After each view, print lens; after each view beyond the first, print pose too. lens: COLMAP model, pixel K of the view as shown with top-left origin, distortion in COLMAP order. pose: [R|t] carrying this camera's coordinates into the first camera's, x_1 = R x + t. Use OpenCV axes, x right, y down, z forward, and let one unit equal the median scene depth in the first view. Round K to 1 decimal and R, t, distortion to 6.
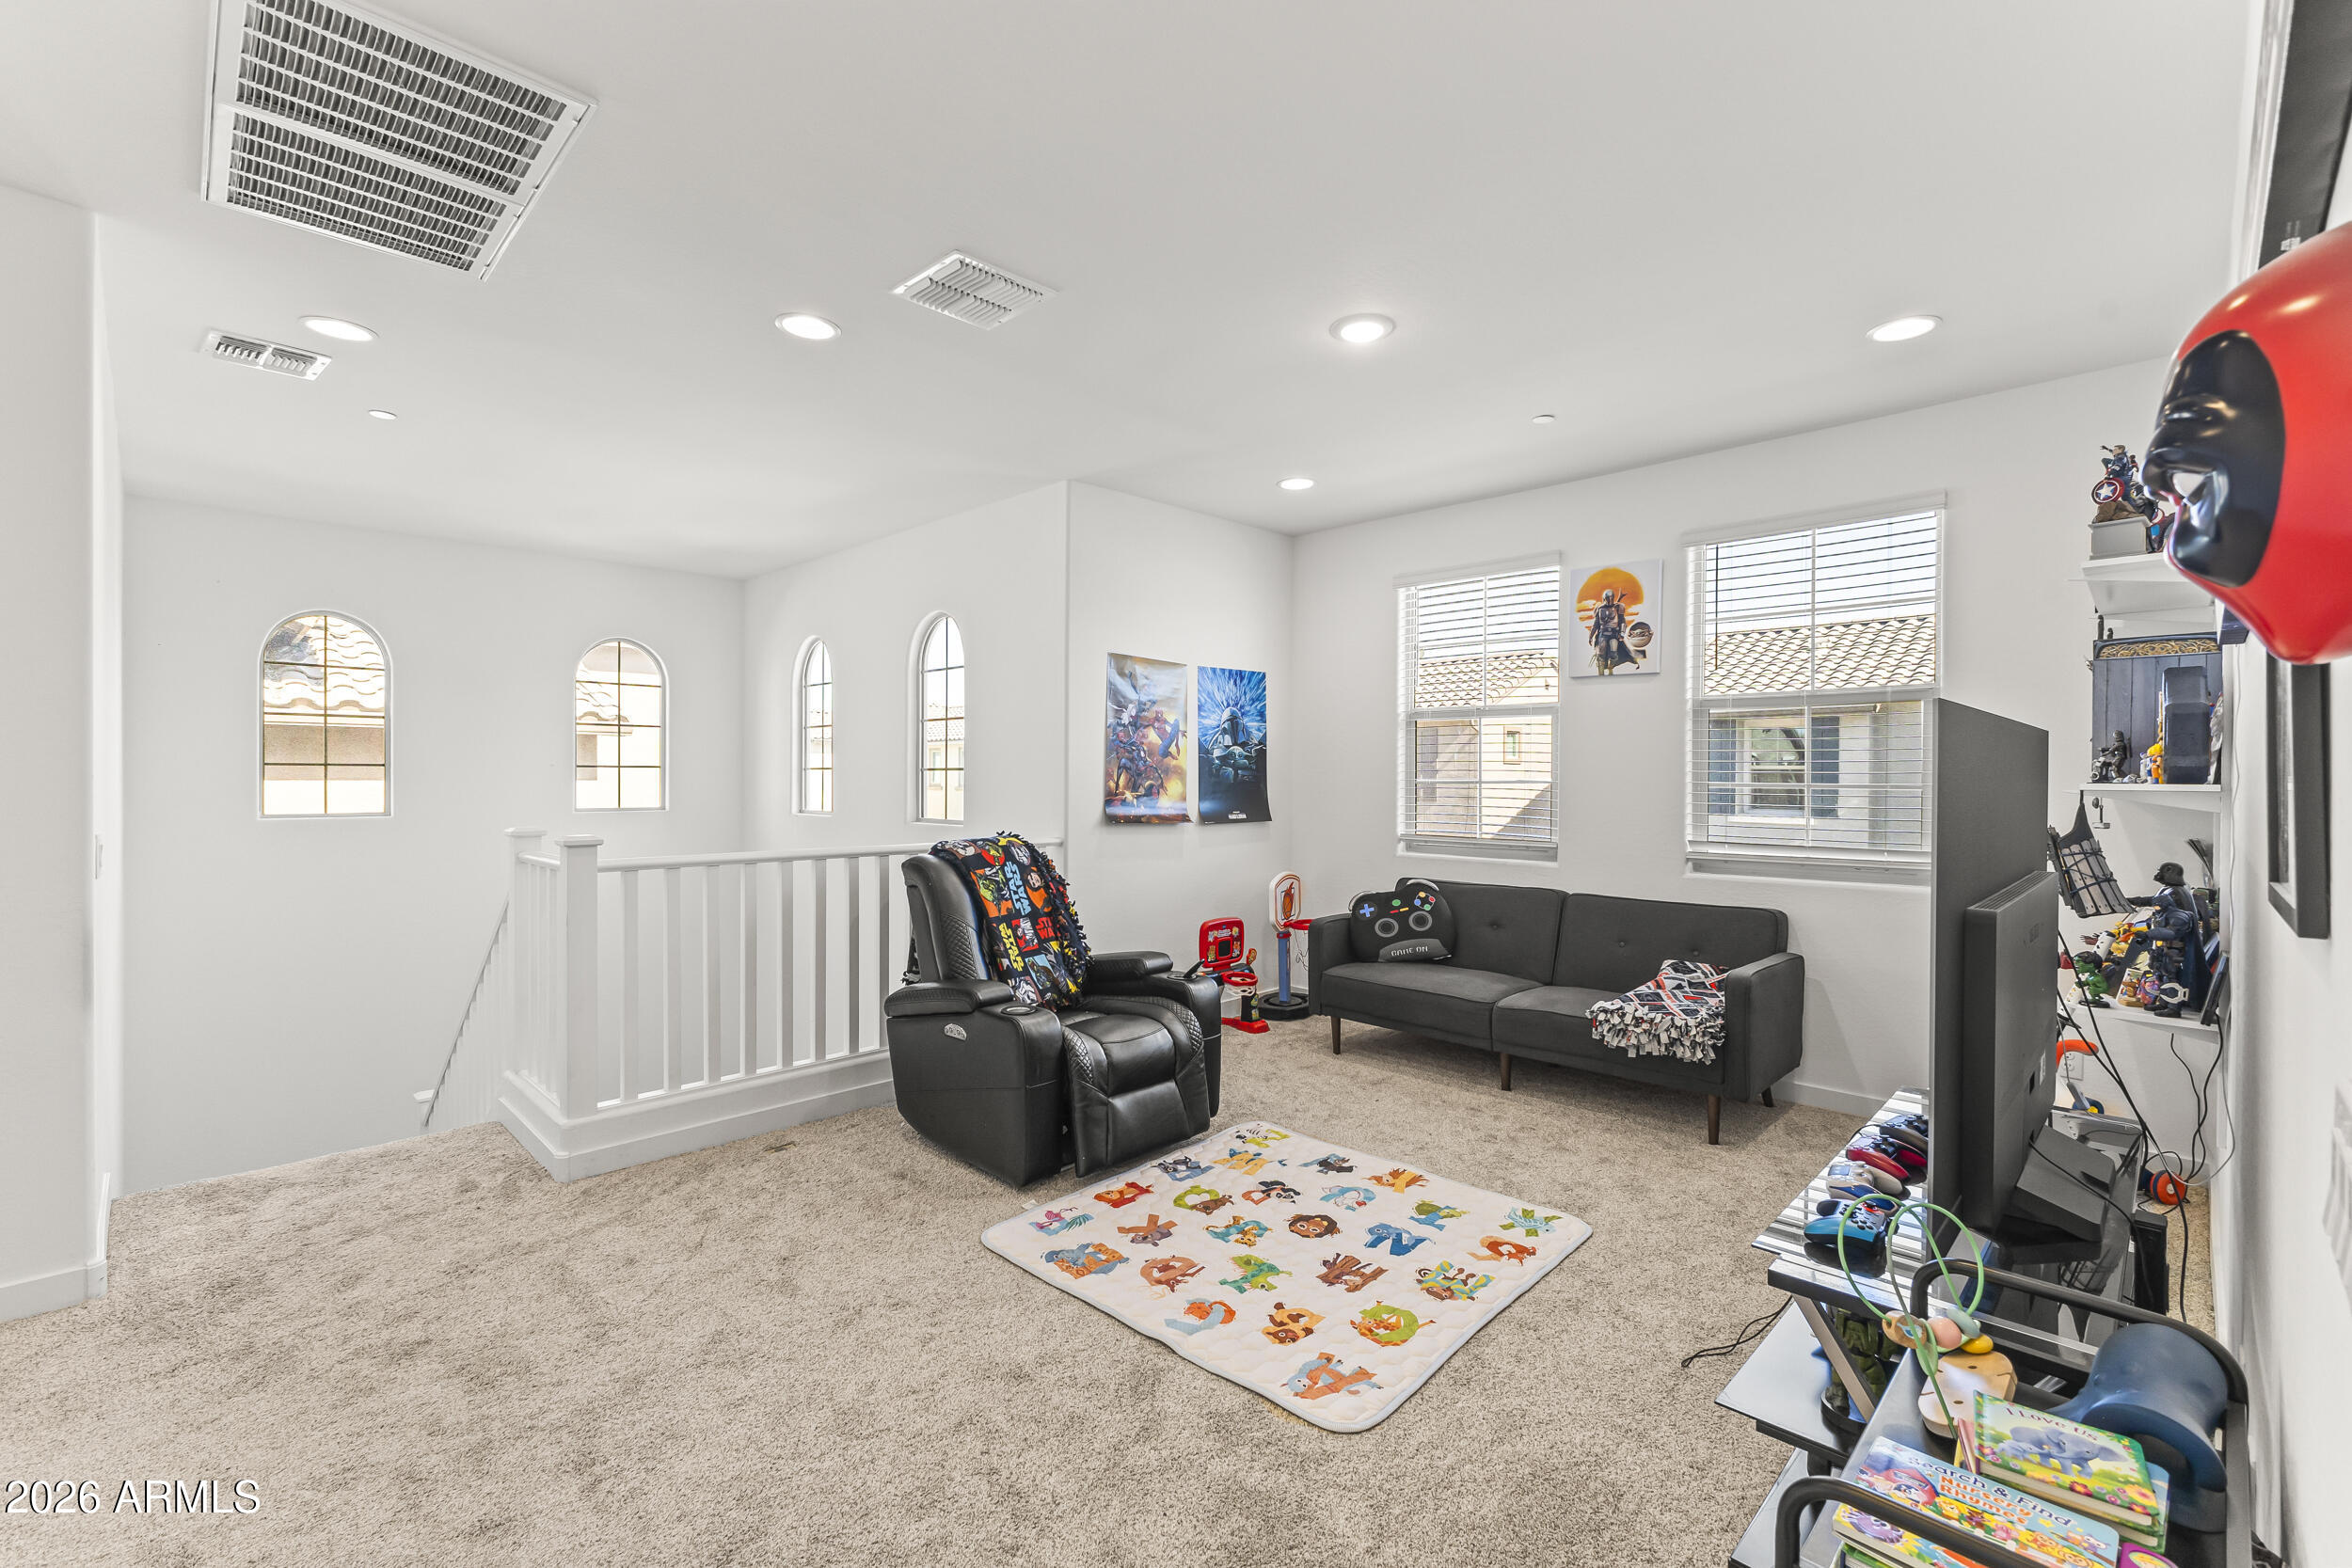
lens RADIAL K [[1011.7, 0, 1175.1], [0, 1011.7, 773.1], [0, 0, 1]] dist [0.009137, -0.001417]
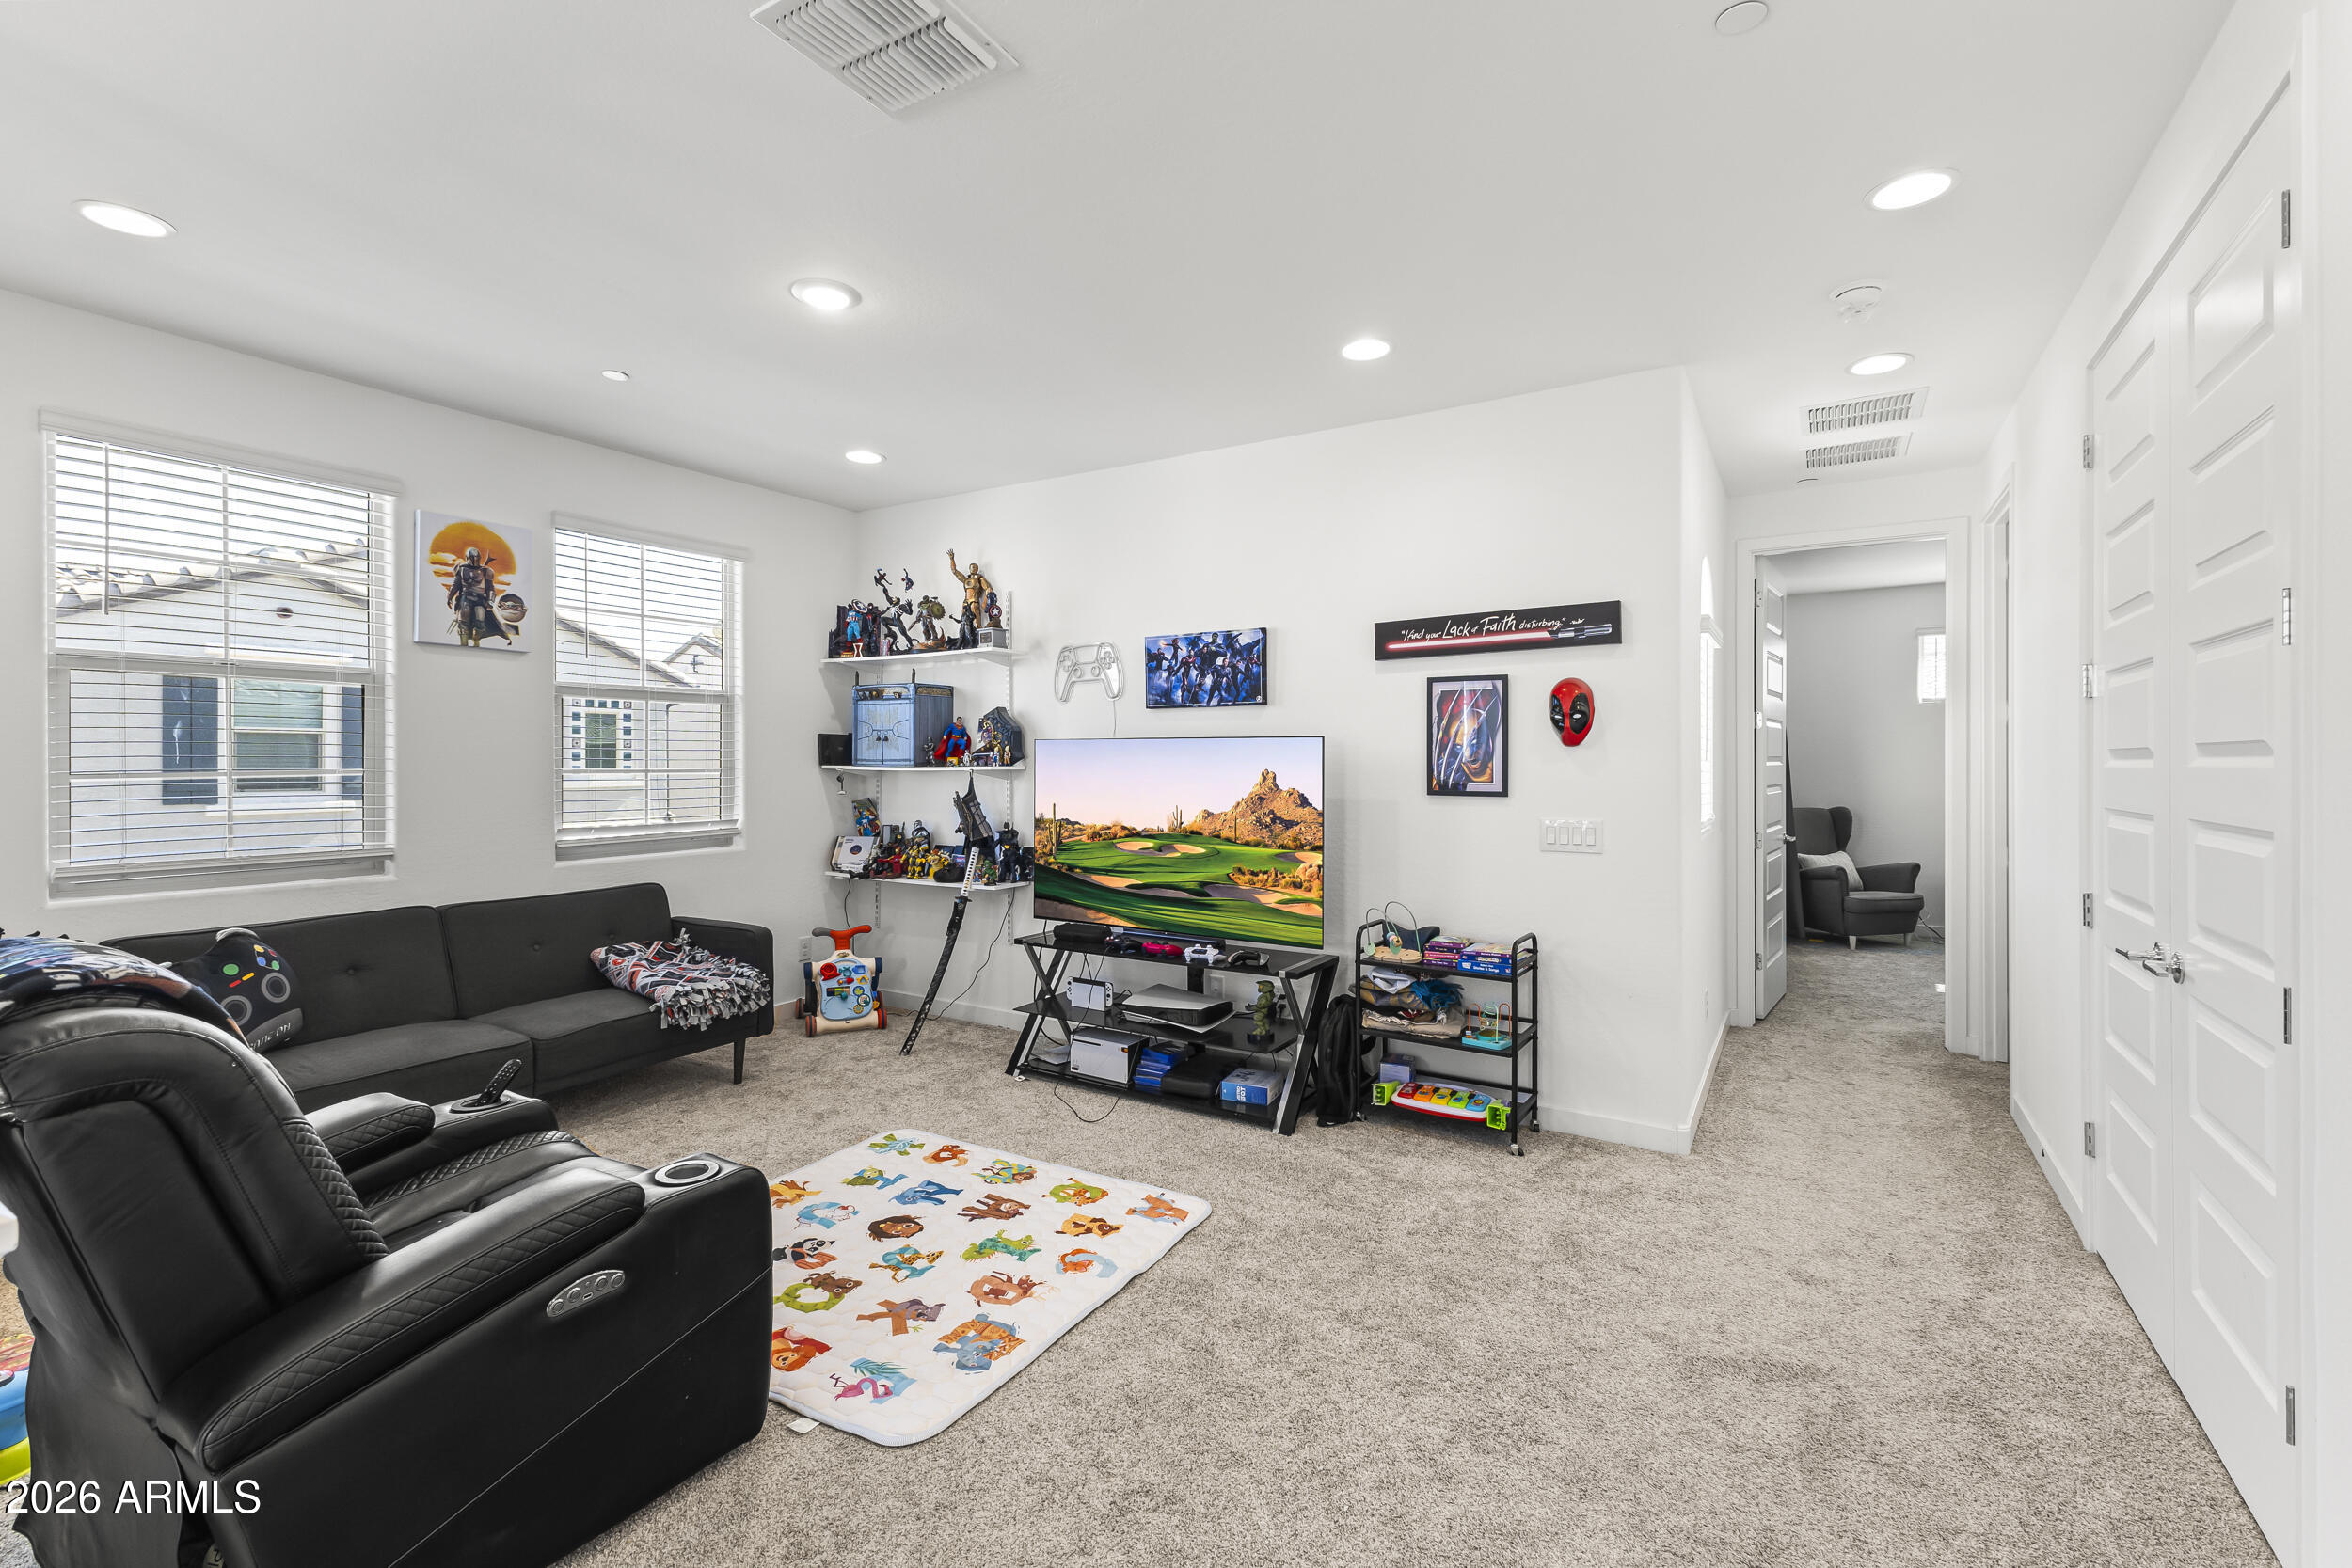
lens RADIAL K [[1011.7, 0, 1196.5], [0, 1011.7, 763.6], [0, 0, 1]] dist [0.009137, -0.001417]
pose [[-0.234493, -0.007120, 0.972092, -0.865354], [-0.004904, 0.999969, 0.006141, -0.008501], [-0.972105, -0.003327, -0.234521, 0.933331]]
